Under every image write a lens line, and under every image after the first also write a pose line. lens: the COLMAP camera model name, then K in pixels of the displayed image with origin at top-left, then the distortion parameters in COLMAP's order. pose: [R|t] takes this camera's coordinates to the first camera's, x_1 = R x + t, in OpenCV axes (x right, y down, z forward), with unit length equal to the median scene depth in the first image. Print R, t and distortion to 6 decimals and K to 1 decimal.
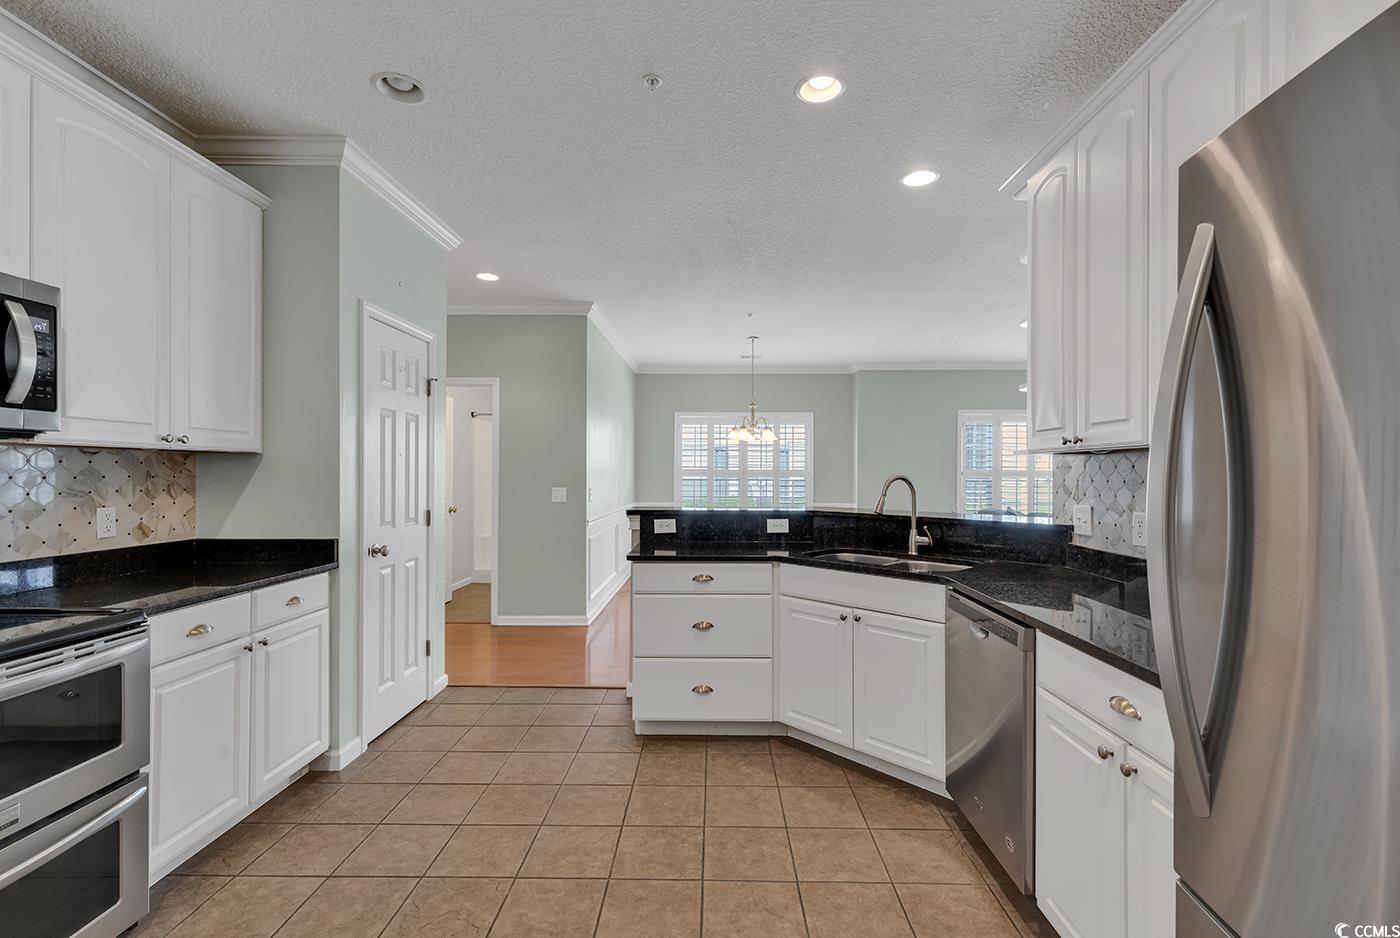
lens RADIAL K [[632.7, 0, 706.5], [0, 632.7, 472.1], [0, 0, 1]] dist [-0.000077, -0.000714]
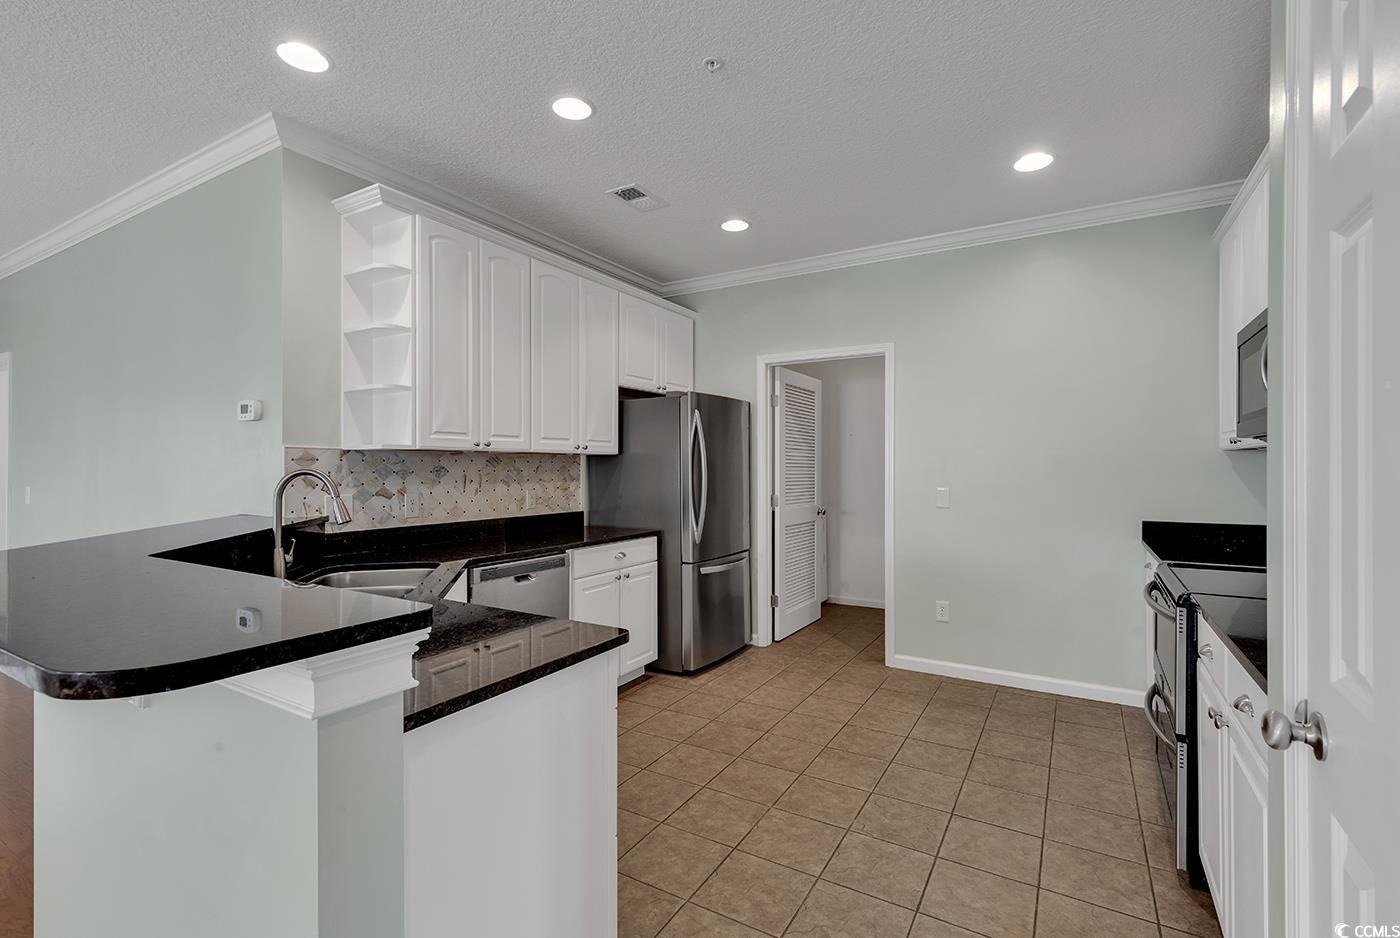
lens RADIAL K [[632.7, 0, 706.1], [0, 632.7, 467.6], [0, 0, 1]] dist [-0.000077, -0.000714]
pose [[-0.870709, -0.002711, 0.491792, -0.540696], [-0.003842, 0.999992, -0.001290, 0.004507], [-0.491784, -0.003013, -0.870712, 1.797837]]
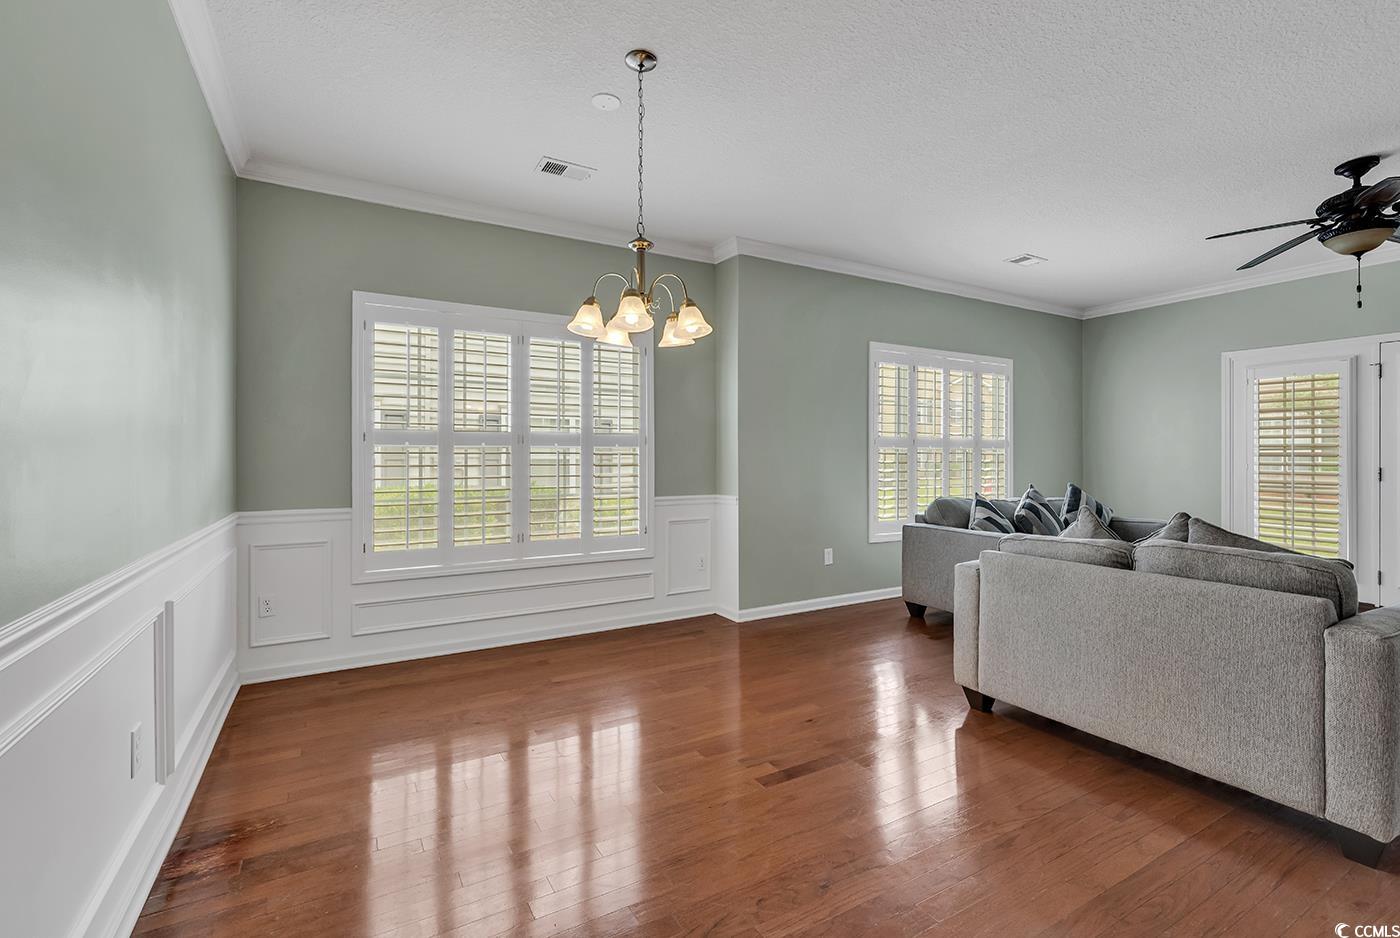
lens RADIAL K [[632.7, 0, 700.3], [0, 632.7, 461.9], [0, 0, 1]] dist [-0.000077, -0.000714]
pose [[0.855434, -0.005628, 0.517881, -0.250976], [0.003068, 0.999978, 0.005798, 0.057204], [-0.517902, -0.003371, 0.855433, 1.857038]]
